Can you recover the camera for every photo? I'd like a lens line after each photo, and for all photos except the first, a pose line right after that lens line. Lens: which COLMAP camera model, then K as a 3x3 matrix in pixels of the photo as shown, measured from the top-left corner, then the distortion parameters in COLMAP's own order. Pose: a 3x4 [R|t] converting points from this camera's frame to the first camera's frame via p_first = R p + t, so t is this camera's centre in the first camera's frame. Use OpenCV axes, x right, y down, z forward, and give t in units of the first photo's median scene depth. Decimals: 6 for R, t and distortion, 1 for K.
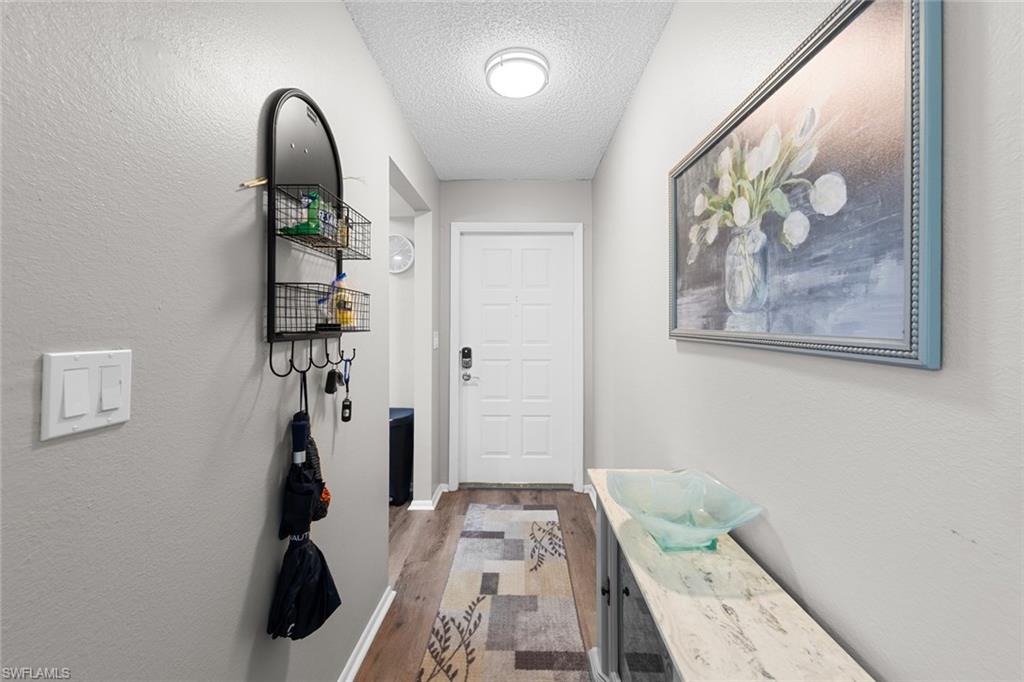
lens RADIAL K [[396.4, 0, 513.5], [0, 396.4, 317.0], [0, 0, 1]] dist [0.001595, -0.000006]
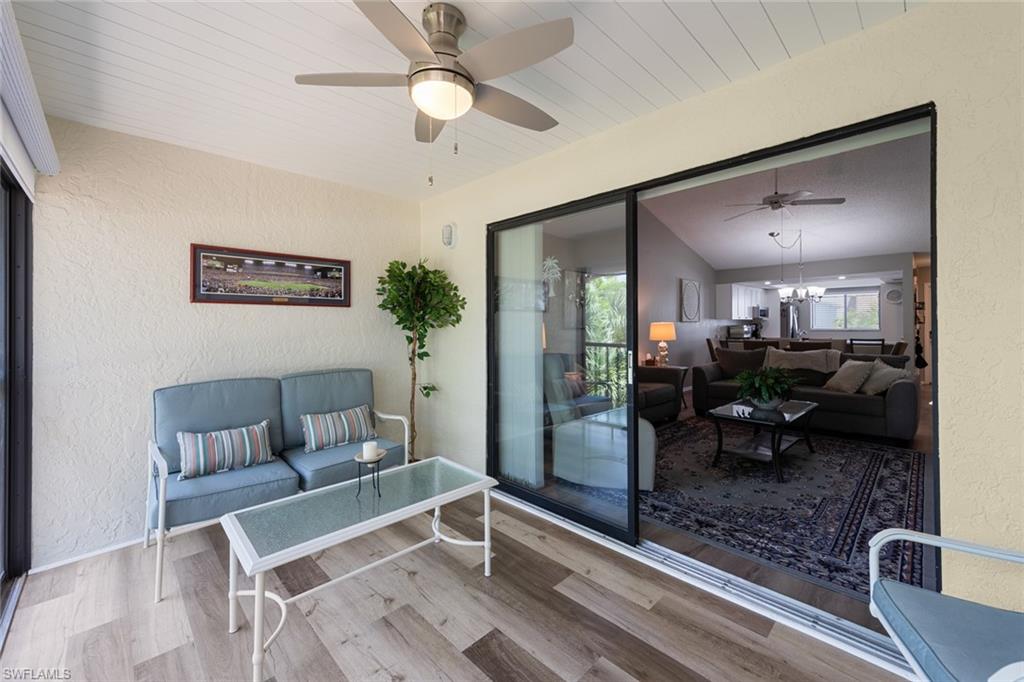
lens RADIAL K [[412.7, 0, 510.6], [0, 412.7, 321.3], [0, 0, 1]] dist [0.007901, -0.000172]
pose [[0.708164, -0.011375, -0.705957, -0.236831], [0.025046, 0.999646, 0.009018, -0.118836], [0.705604, -0.024067, 0.708198, -4.410914]]
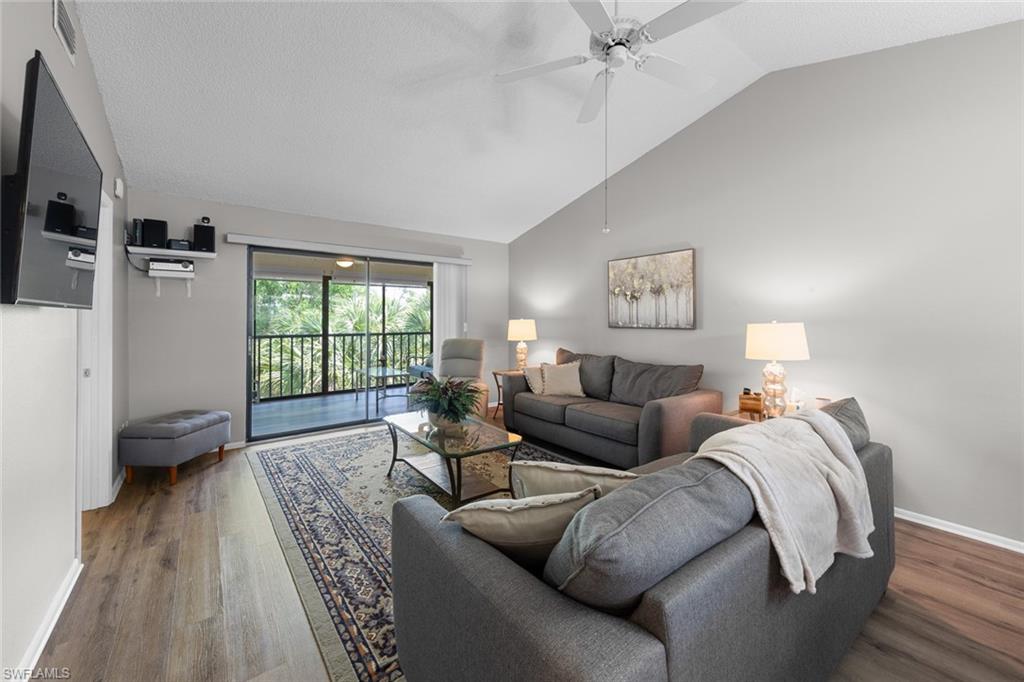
lens RADIAL K [[398.3, 0, 514.3], [0, 398.3, 315.8], [0, 0, 1]] dist [0.000745, -0.000079]
pose [[-0.777663, -0.007712, -0.628634, -0.010152], [0.011843, 0.999568, -0.026913, -0.051572], [0.628570, -0.028374, -0.777235, -0.950891]]
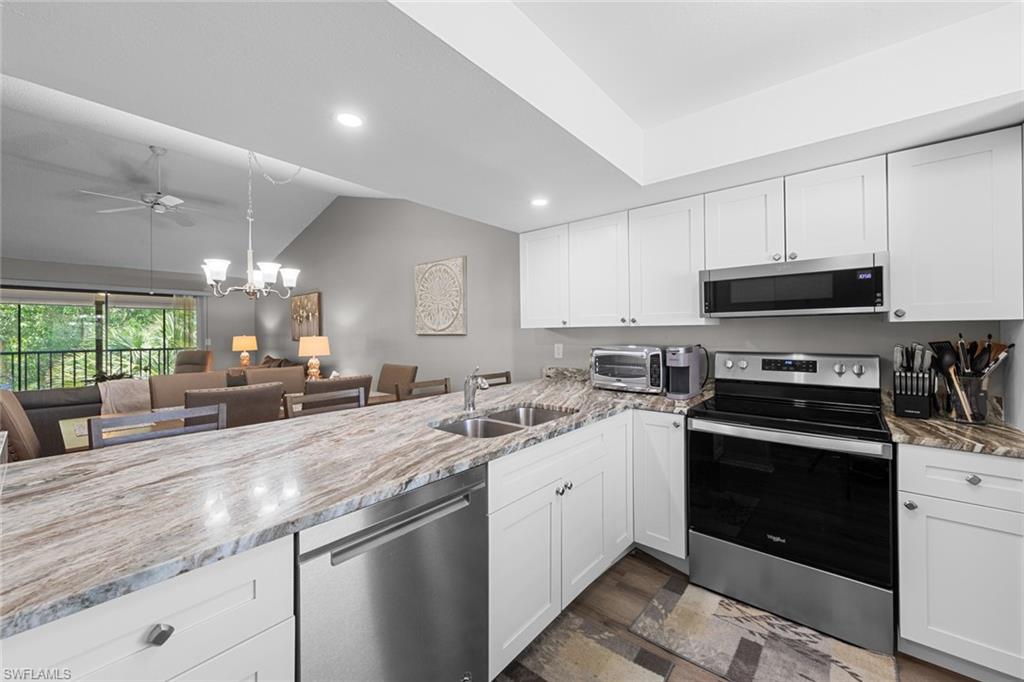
lens RADIAL K [[396.7, 0, 510.3], [0, 396.7, 331.8], [0, 0, 1]] dist [0.005443, -0.000182]
pose [[-0.633007, -0.000621, -0.774146, -0.393318], [0.025292, 0.999449, -0.021483, 0.003973], [0.773733, -0.033179, -0.632643, 1.199105]]
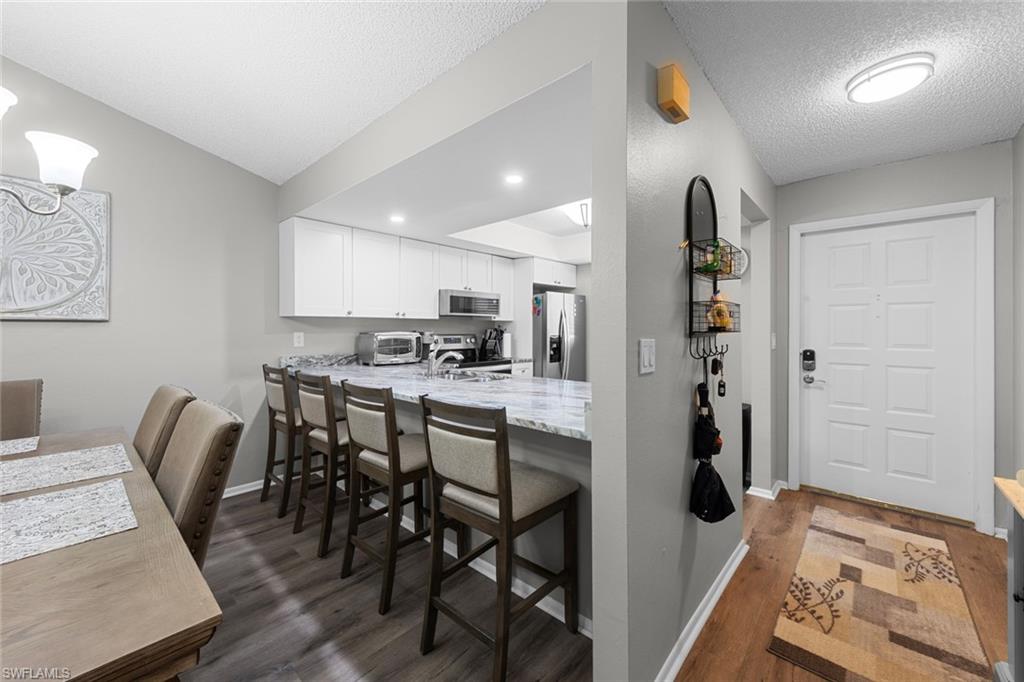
lens RADIAL K [[395.5, 0, 509.9], [0, 395.5, 327.9], [0, 0, 1]] dist [0.004198, -0.000014]
pose [[0.751711, -0.001389, -0.659491, -0.041689], [0.016112, 0.999738, 0.016260, -0.008414], [0.659296, -0.022849, 0.751536, -0.354087]]
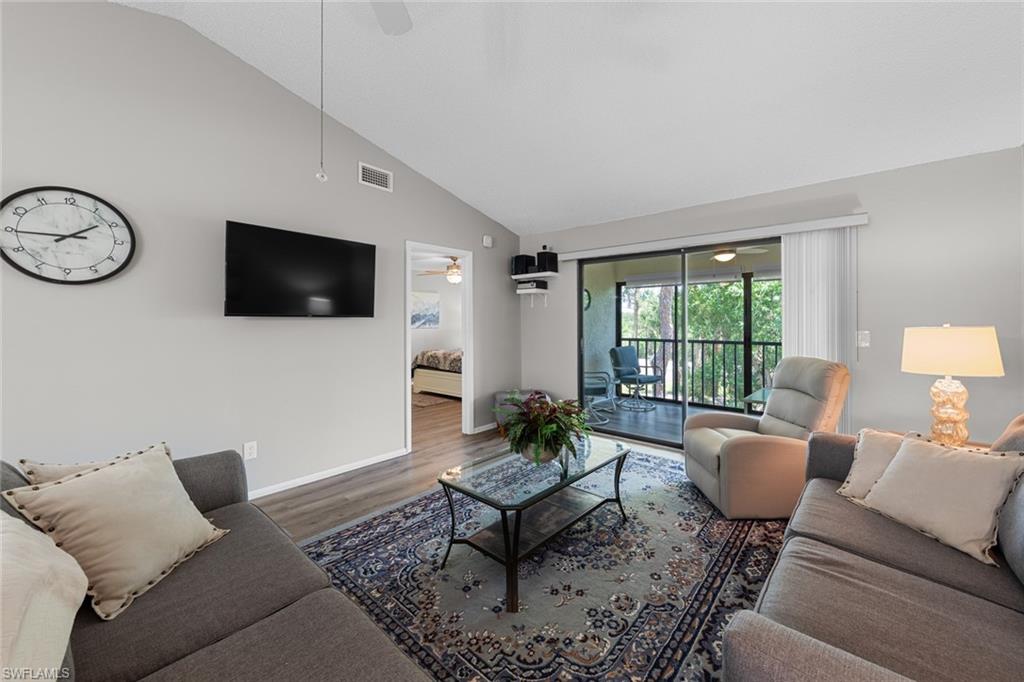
lens RADIAL K [[401.0, 0, 514.3], [0, 401.0, 315.6], [0, 0, 1]] dist [0.013527, -0.000137]
pose [[-0.767332, 0.006172, 0.641220, -1.448308], [-0.020118, 0.999230, -0.033692, -0.062295], [-0.640934, -0.038753, -0.766617, -1.285976]]
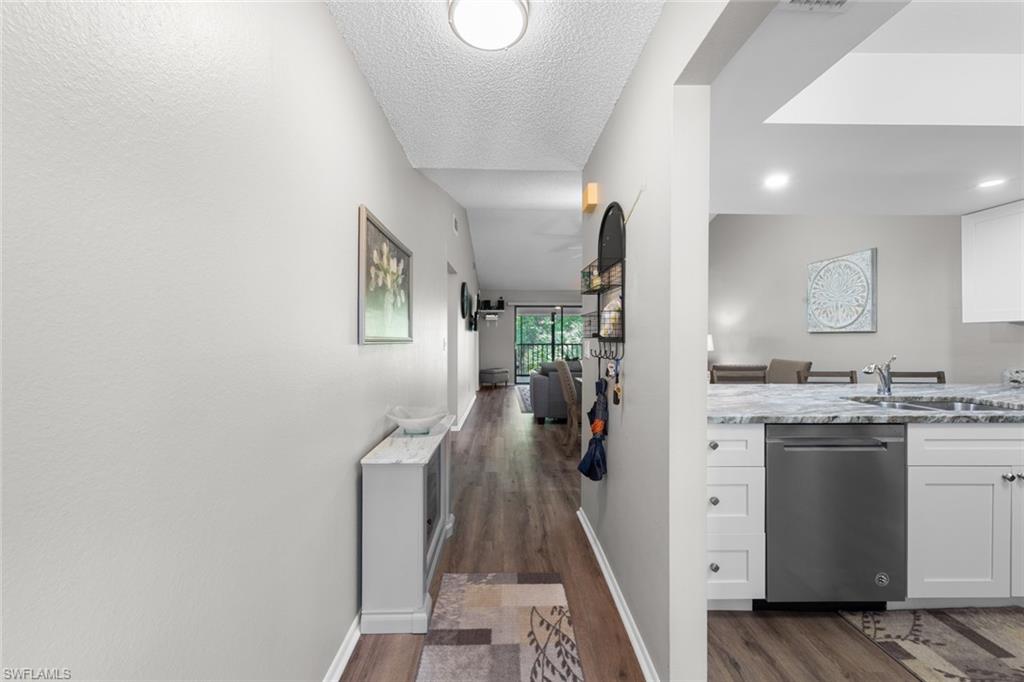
lens RADIAL K [[390.8, 0, 513.6], [0, 390.8, 337.2], [0, 0, 1]] dist [0.009050, -0.000393]
pose [[-0.999146, -0.002217, -0.041271, -0.008559], [-0.001205, 0.999698, -0.024526, 0.043128], [0.041312, -0.024455, -0.998847, 1.553624]]
